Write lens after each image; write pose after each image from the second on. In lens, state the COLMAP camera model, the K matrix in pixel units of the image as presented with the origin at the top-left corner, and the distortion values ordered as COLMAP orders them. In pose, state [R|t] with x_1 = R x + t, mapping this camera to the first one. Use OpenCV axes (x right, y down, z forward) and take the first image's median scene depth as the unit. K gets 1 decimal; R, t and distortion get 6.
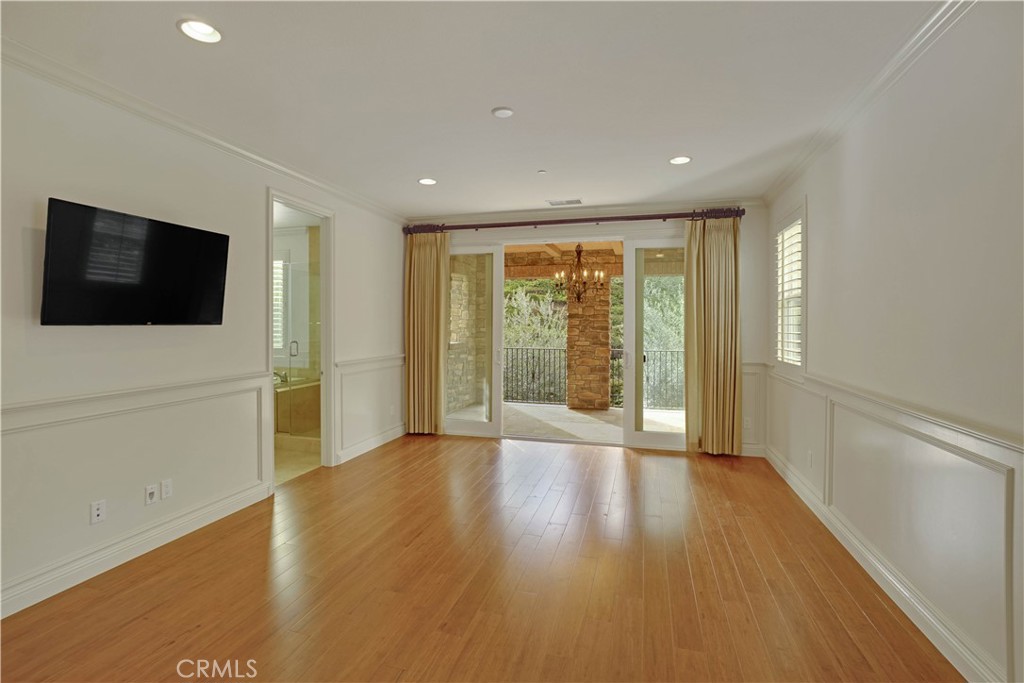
lens RADIAL K [[497.1, 0, 497.3], [0, 497.1, 326.2], [0, 0, 1]] dist [-0.012901, 0.000701]
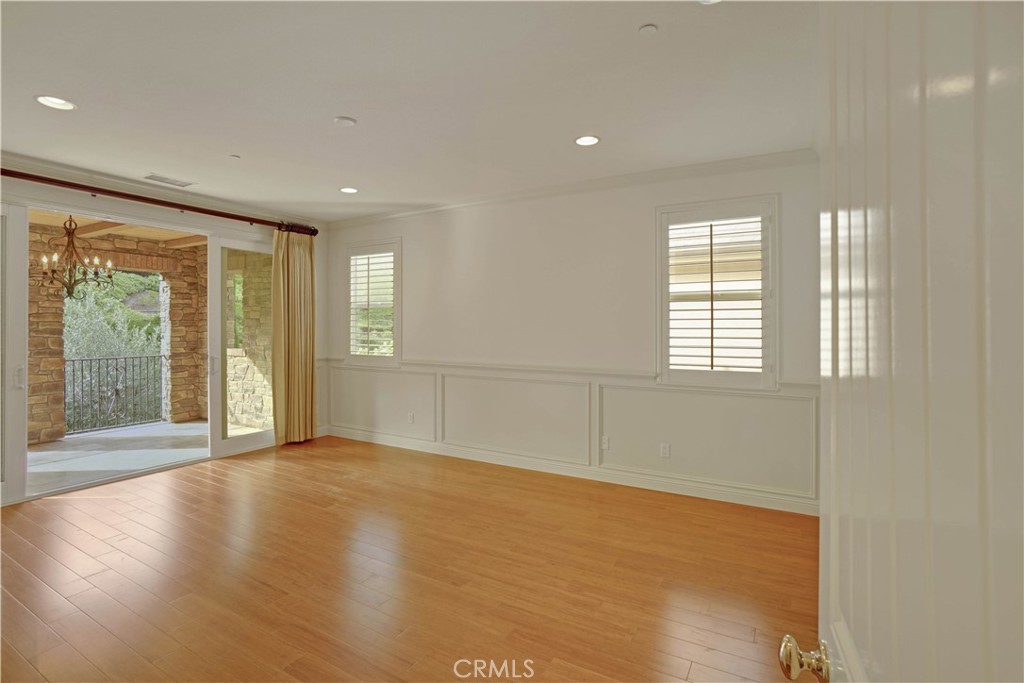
lens RADIAL K [[497.1, 0, 510.1], [0, 497.1, 324.1], [0, 0, 1]] dist [-0.012901, 0.000701]
pose [[0.247086, -0.002044, 0.968991, -0.535114], [0.004759, 0.999988, 0.000896, -0.007796], [-0.968982, 0.004390, 0.247093, 0.251271]]
